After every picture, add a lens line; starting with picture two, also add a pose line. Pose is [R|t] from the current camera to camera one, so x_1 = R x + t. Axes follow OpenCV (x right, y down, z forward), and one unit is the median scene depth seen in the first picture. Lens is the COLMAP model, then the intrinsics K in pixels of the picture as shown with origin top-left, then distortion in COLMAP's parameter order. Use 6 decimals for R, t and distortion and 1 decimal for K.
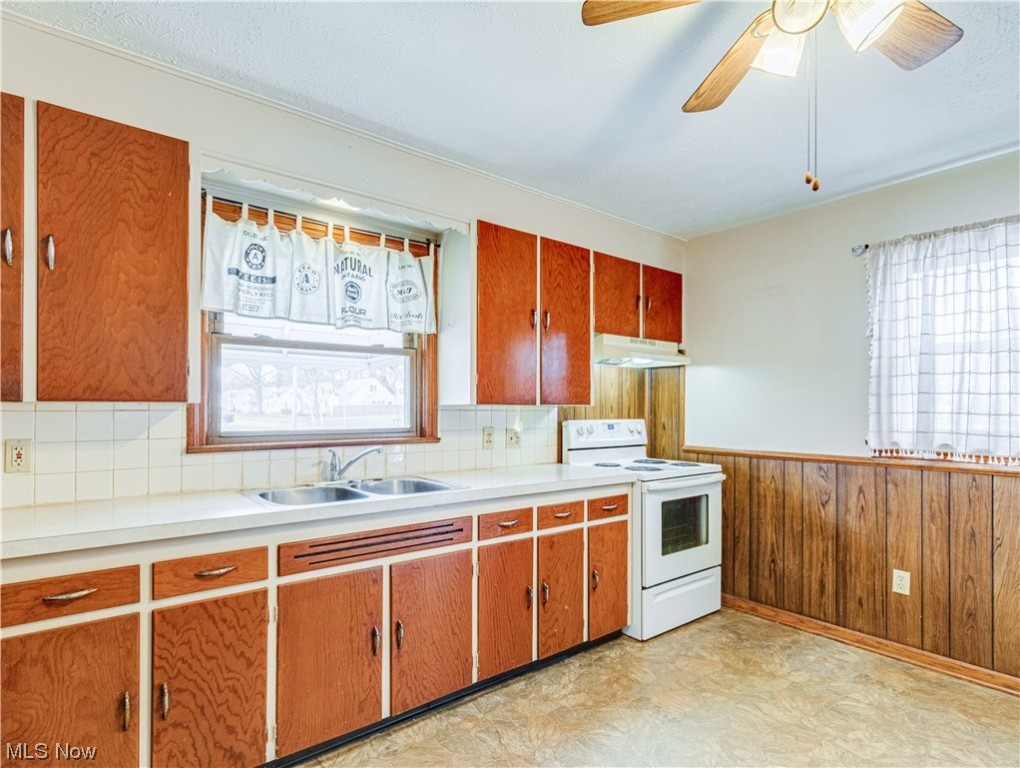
lens RADIAL K [[536.8, 0, 495.5], [0, 536.8, 408.1], [0, 0, 1]] dist [0.000795, 0.000902]
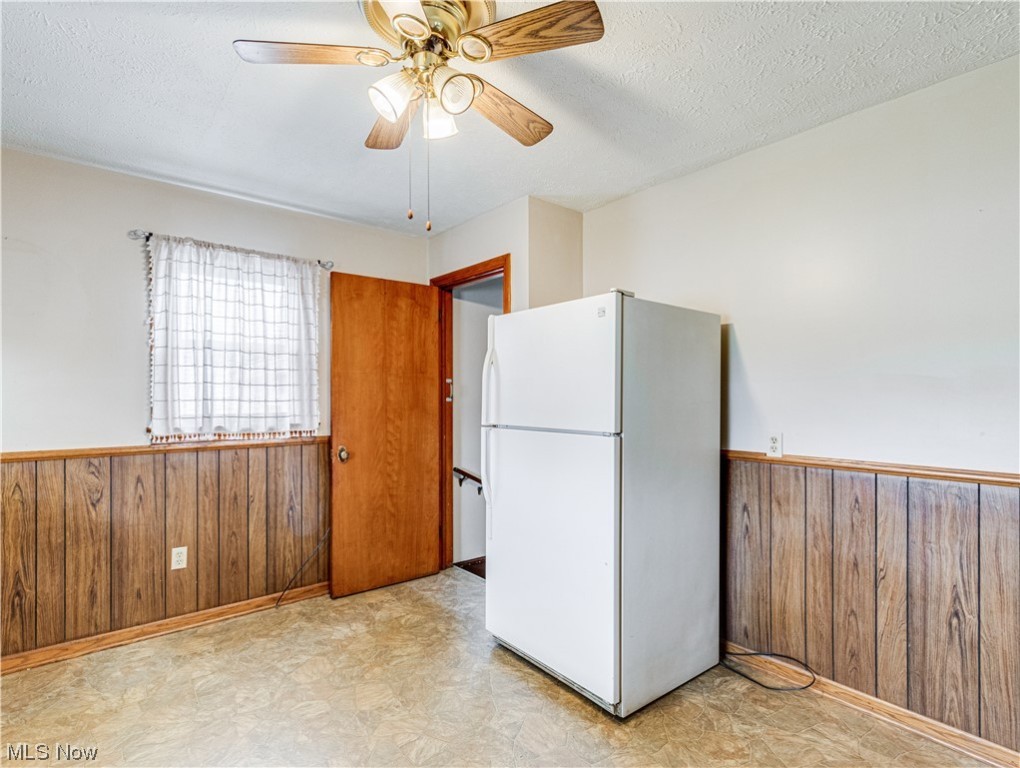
lens RADIAL K [[518.6, 0, 507.5], [0, 518.6, 394.8], [0, 0, 1]] dist [-0.001384, 0.000111]
pose [[-0.036489, -0.000753, 0.999334, -0.296072], [-0.000282, 1.000000, 0.000743, -0.003243], [-0.999334, -0.000254, -0.036489, 0.373535]]
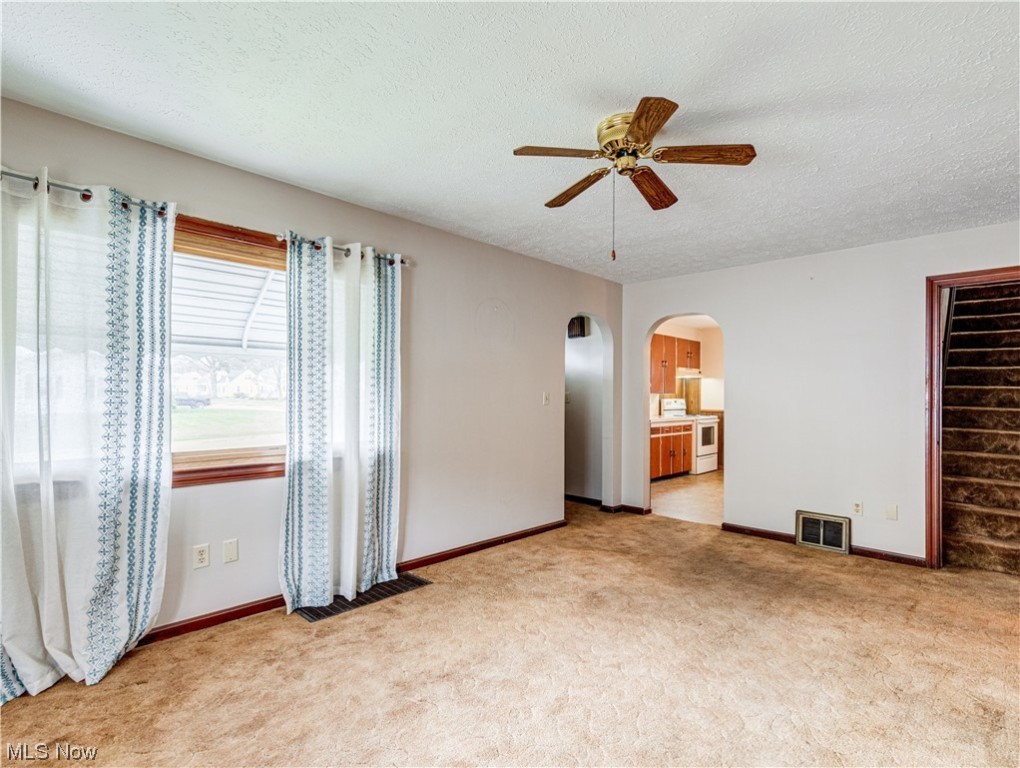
lens RADIAL K [[504.3, 0, 508.2], [0, 504.3, 390.6], [0, 0, 1]] dist [0.002288, -0.000274]
pose [[0.990065, 0.005633, 0.140498, -1.166338], [-0.004930, 0.999974, -0.005353, -0.001674], [-0.140525, 0.004607, 0.990066, -1.624392]]
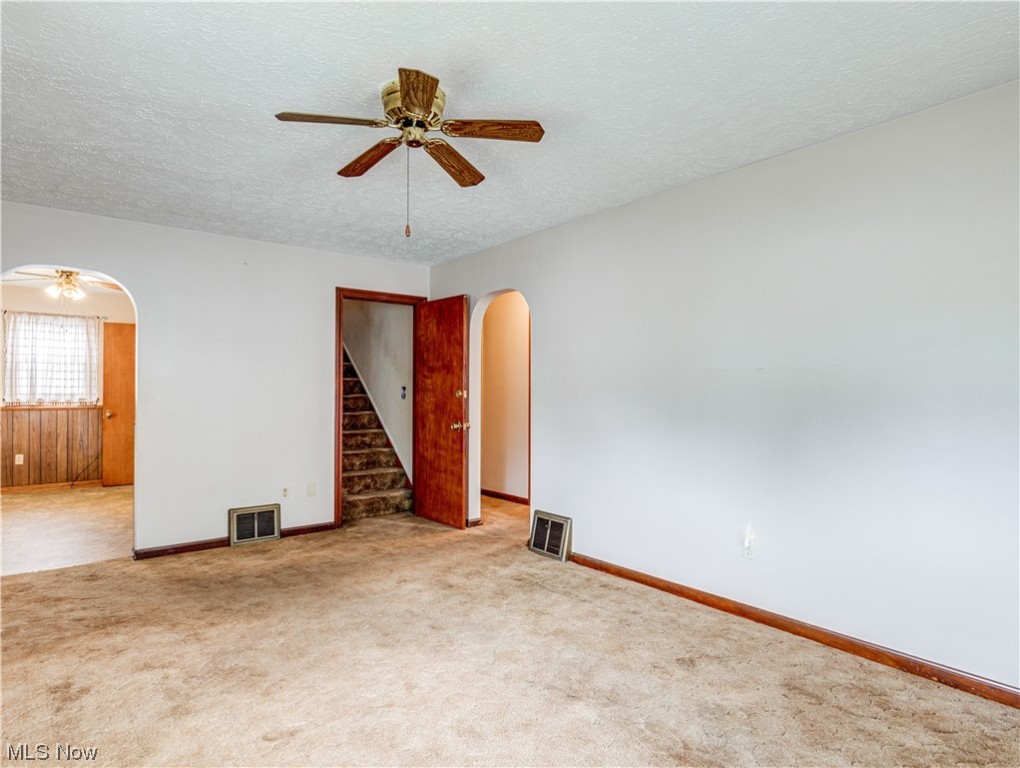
lens RADIAL K [[565.8, 0, 507.1], [0, 565.8, 384.6], [0, 0, 1]] dist [-0.001043, -0.003920]
pose [[0.012142, 0.003405, 0.999920, -1.608371], [-0.005706, 0.999978, -0.003336, -0.002525], [-0.999910, -0.005665, 0.012161, -1.099358]]
